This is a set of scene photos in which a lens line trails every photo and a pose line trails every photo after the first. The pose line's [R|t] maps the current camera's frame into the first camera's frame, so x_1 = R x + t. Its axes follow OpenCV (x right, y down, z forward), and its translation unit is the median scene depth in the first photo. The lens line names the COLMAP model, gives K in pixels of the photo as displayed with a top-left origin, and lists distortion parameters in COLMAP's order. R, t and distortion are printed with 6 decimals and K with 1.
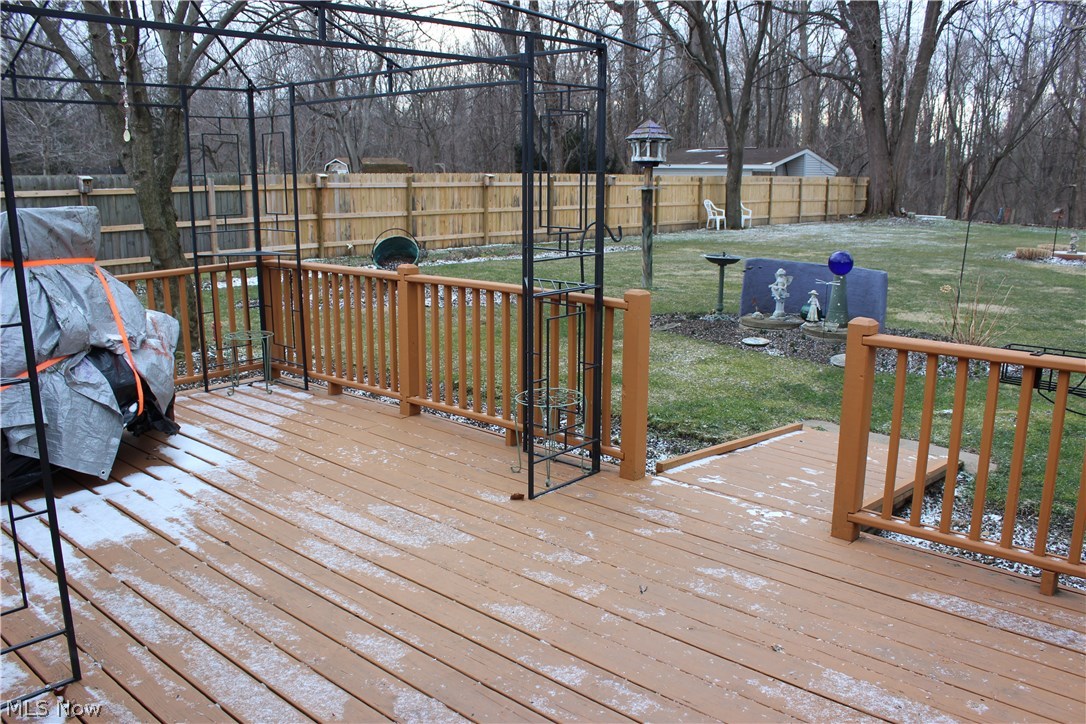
lens RADIAL K [[900.3, 0, 545.1], [0, 900.3, 374.4], [0, 0, 1]] dist [-0.173520, 0.156566]
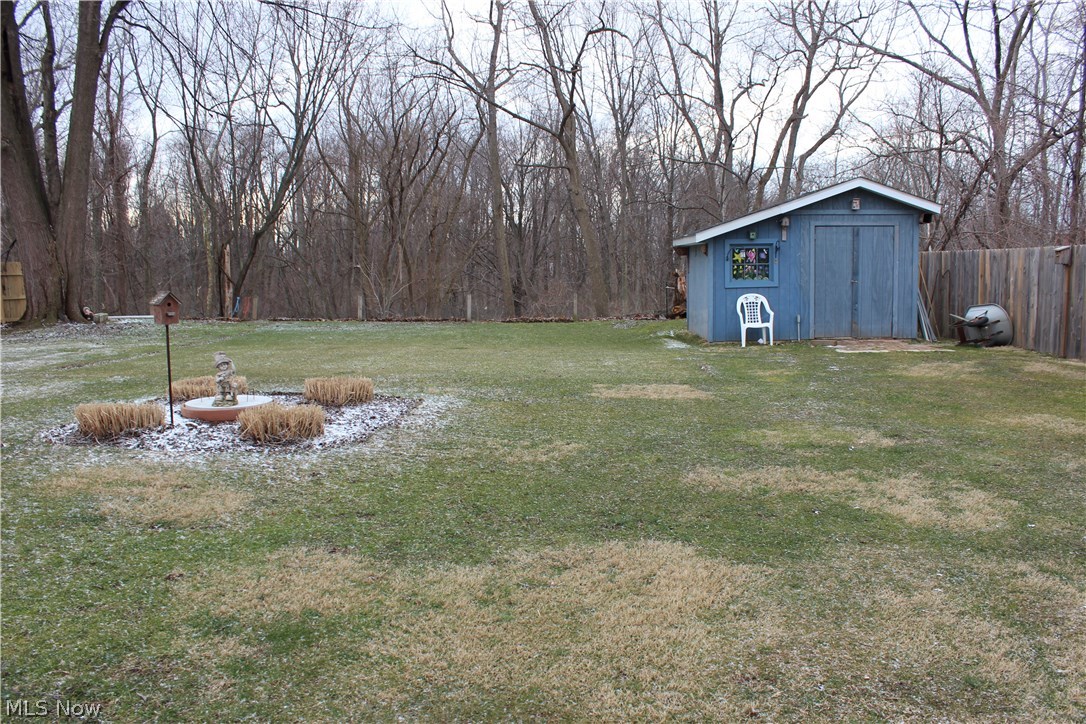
lens RADIAL K [[900.3, 0, 545.1], [0, 900.3, 374.4], [0, 0, 1]] dist [-0.173520, 0.156566]
pose [[0.758491, -0.091546, 0.645221, 0.256748], [0.160218, 0.985891, -0.048463, -0.061419], [-0.631681, 0.140135, 0.762457, 0.332333]]
